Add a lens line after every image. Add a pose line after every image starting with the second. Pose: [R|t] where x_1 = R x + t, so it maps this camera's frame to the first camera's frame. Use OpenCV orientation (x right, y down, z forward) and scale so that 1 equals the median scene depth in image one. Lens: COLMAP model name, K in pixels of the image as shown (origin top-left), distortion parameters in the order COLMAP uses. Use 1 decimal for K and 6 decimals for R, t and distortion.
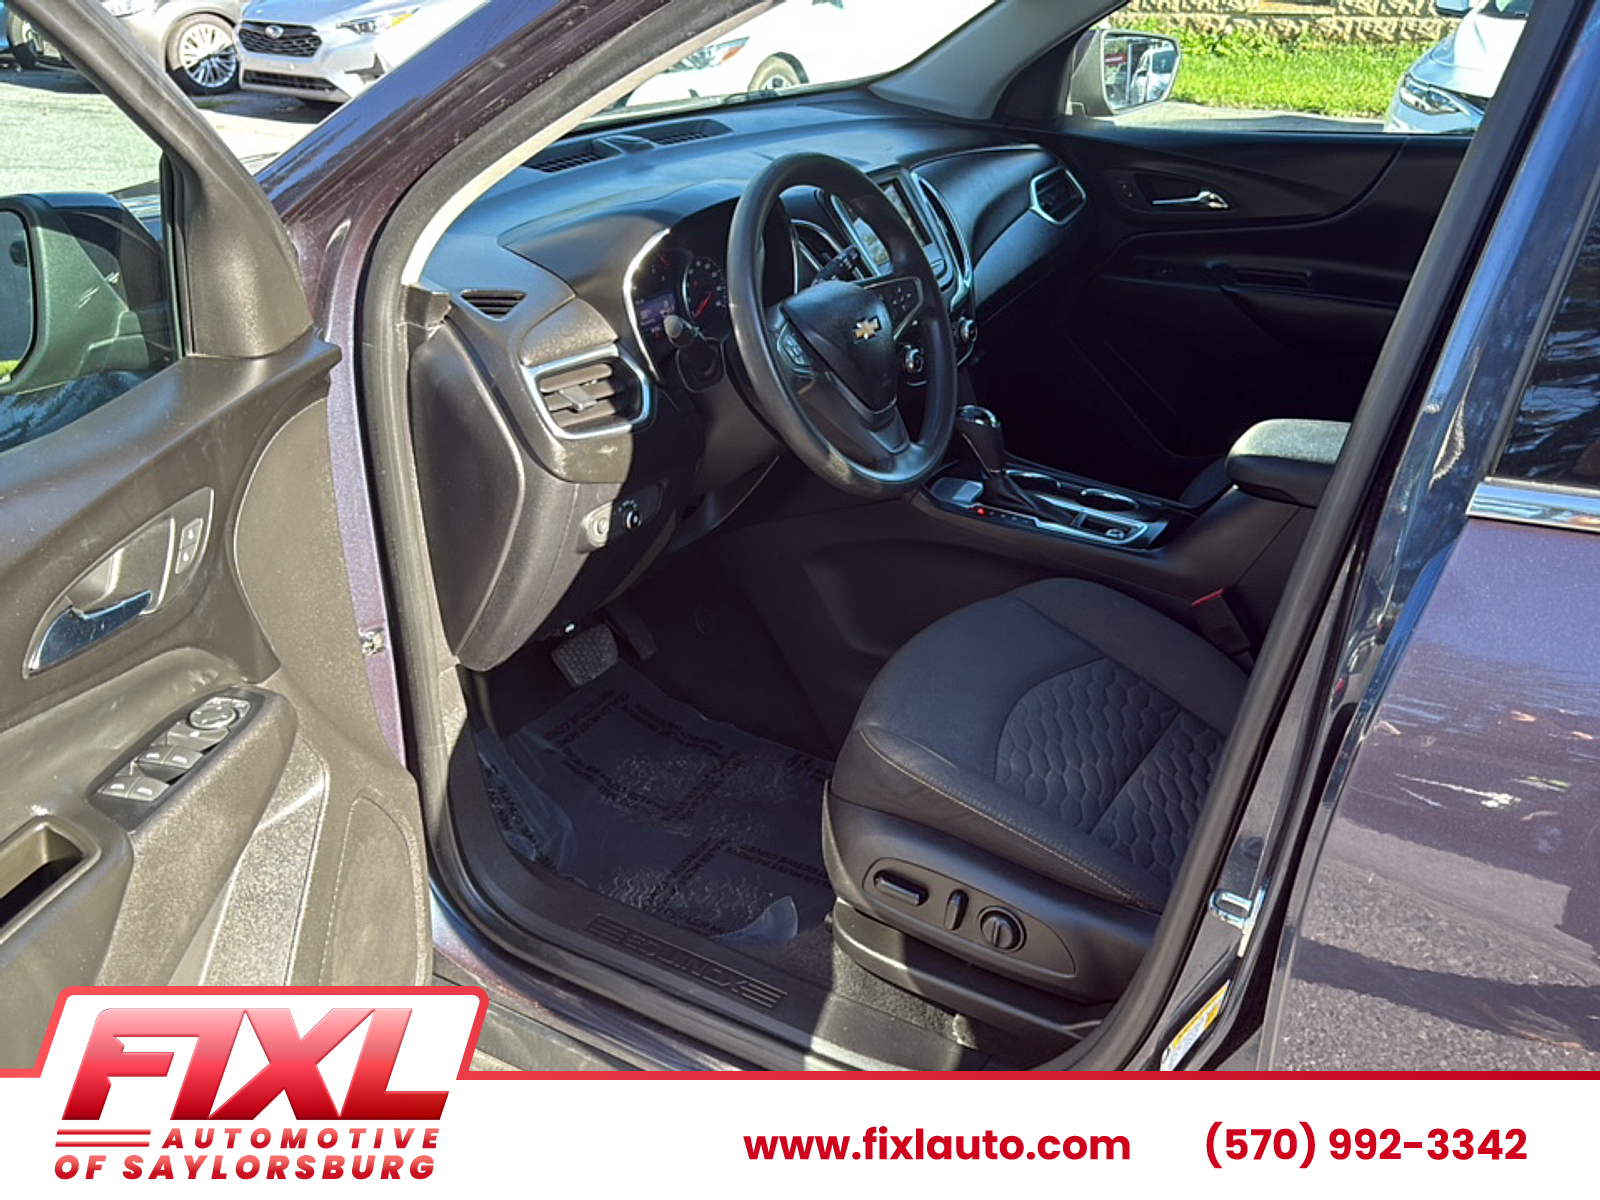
lens RADIAL K [[1435.7, 0, 802.3], [0, 1435.7, 618.8], [0, 0, 1]] dist [0.118943, -0.263618]
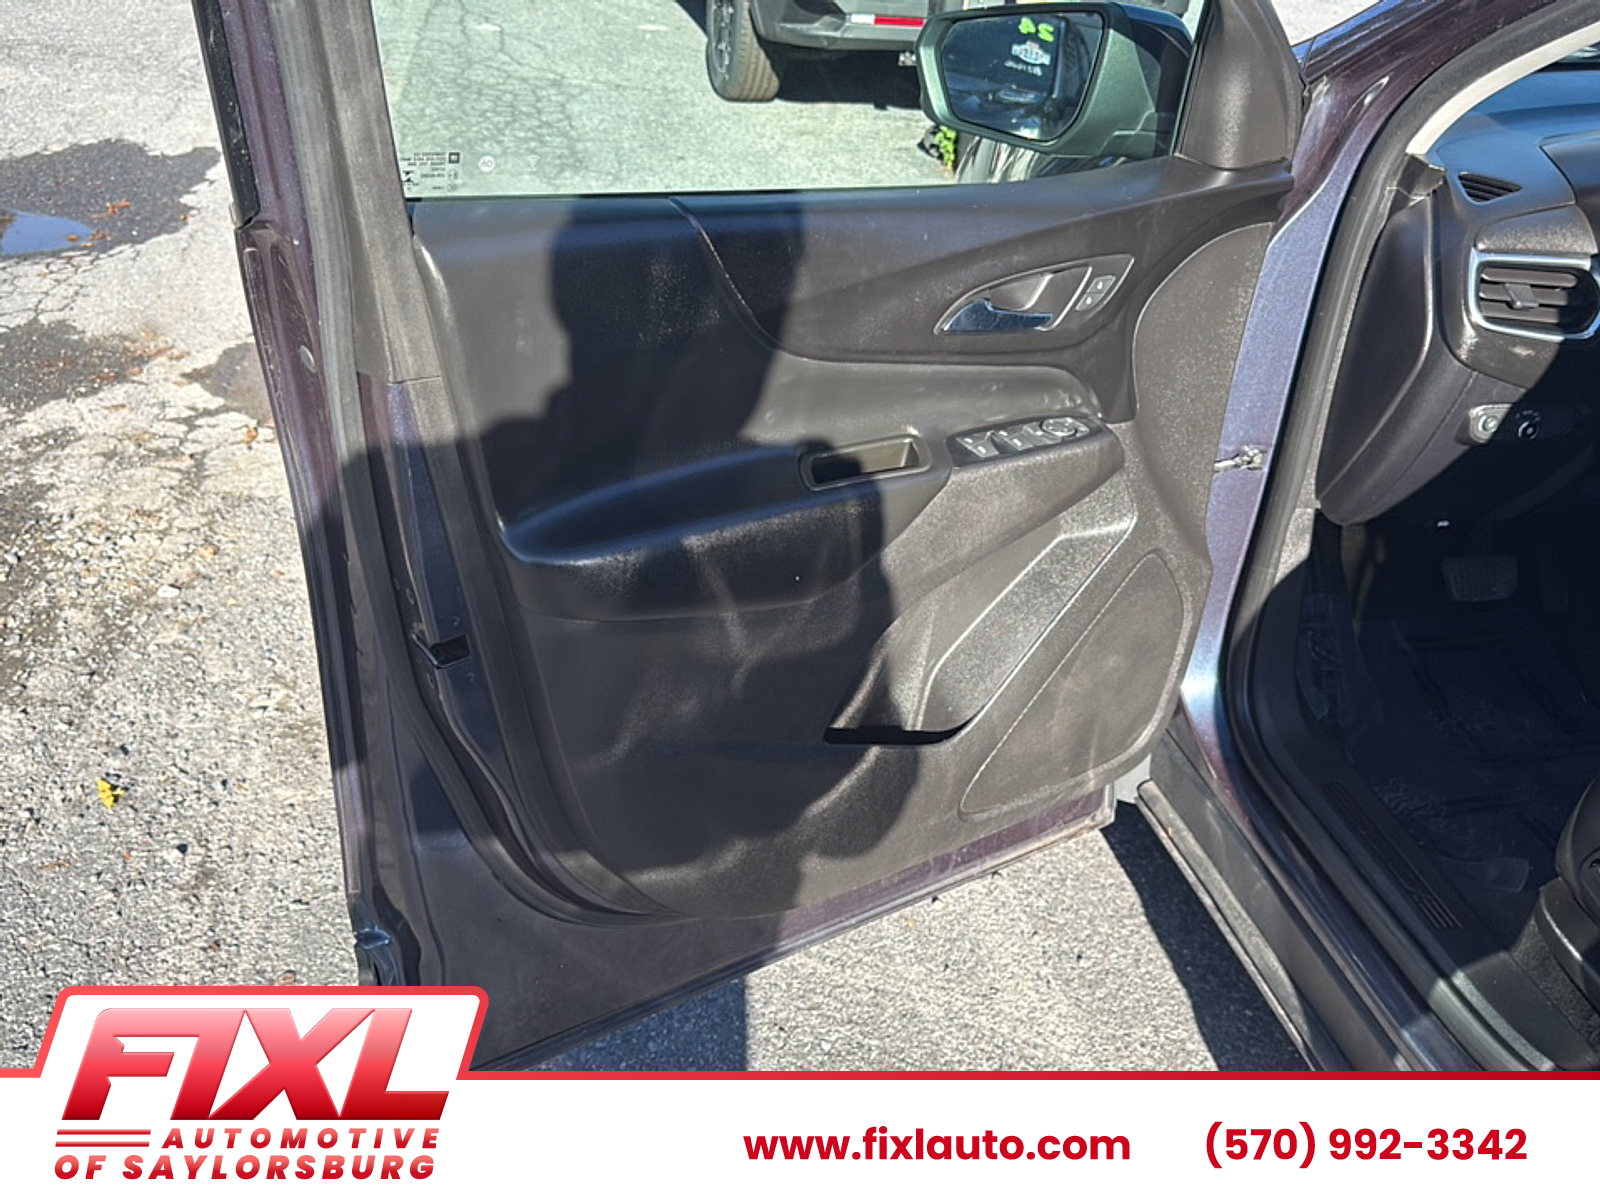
lens RADIAL K [[1435.7, 0, 802.3], [0, 1435.7, 618.8], [0, 0, 1]] dist [0.118943, -0.263618]
pose [[0.677031, 0.407331, -0.612953, 0.226169], [-0.372033, 0.908039, 0.192501, 0.045398], [0.634997, 0.097709, 0.766311, -0.085777]]
